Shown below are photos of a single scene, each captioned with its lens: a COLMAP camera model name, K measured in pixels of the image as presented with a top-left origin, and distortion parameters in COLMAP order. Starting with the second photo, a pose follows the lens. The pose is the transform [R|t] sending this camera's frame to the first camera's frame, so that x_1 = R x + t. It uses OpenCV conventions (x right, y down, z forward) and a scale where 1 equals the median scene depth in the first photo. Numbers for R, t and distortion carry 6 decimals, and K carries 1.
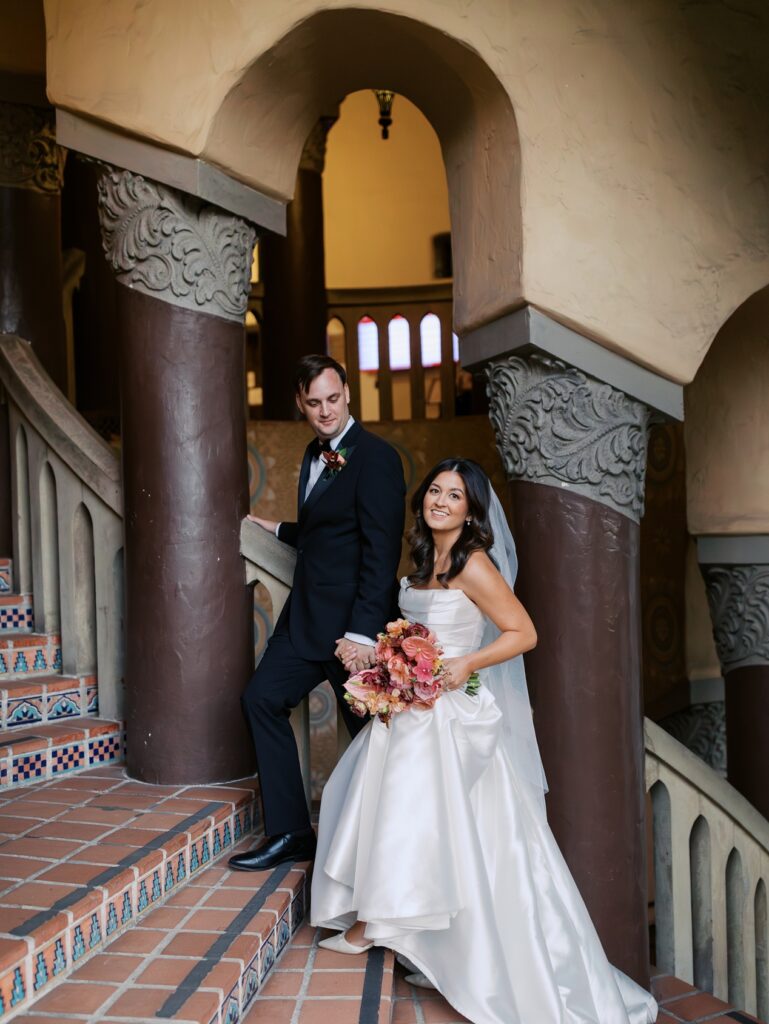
lens RADIAL K [[1088.0, 0, 389.2], [0, 1088.0, 543.2], [0, 0, 1]] dist [0.002719, 0.000000]
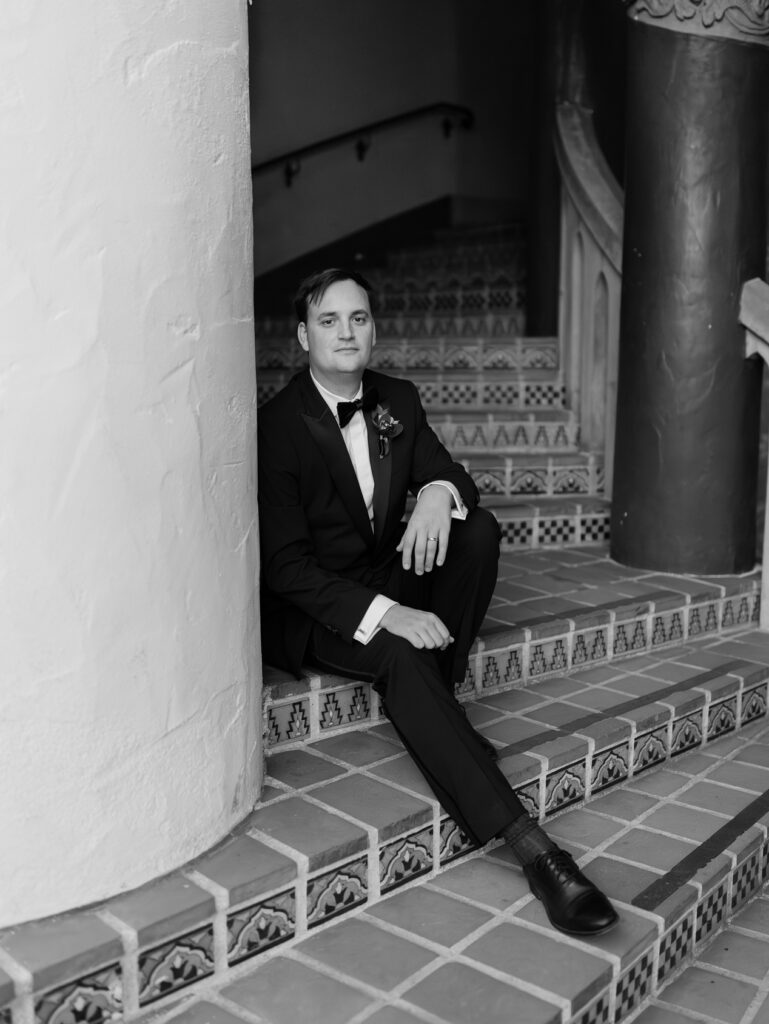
lens RADIAL K [[1088.0, 0, 390.9], [0, 1088.0, 507.0], [0, 0, 1]] dist [0.002719, 0.000000]
pose [[0.794350, 0.105675, -0.598198, 0.180049], [-0.030455, 0.990442, 0.134527, 0.048188], [0.606697, -0.088643, 0.789976, 0.129964]]
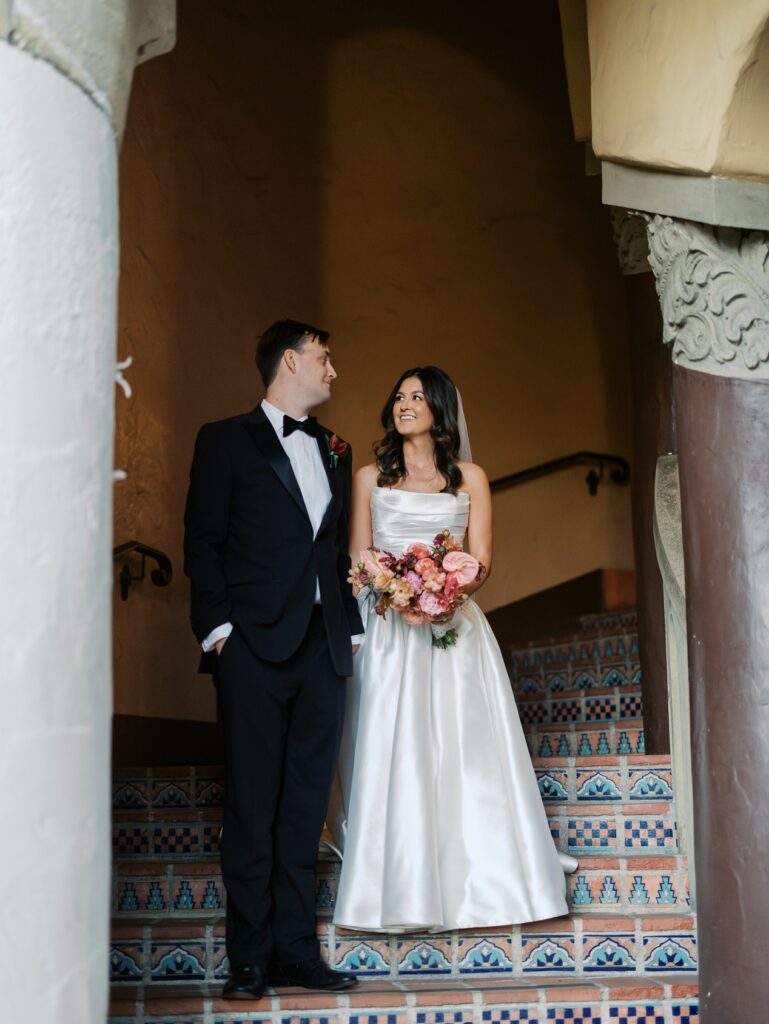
lens RADIAL K [[1618.3, 0, 380.9], [0, 1618.3, 510.2], [0, 0, 1]] dist [0.018302, 0.000000]
pose [[0.681115, -0.117418, -0.722700, 0.404471], [-0.016816, 0.984288, -0.175767, 0.058991], [0.731983, 0.131871, 0.668439, 0.129573]]
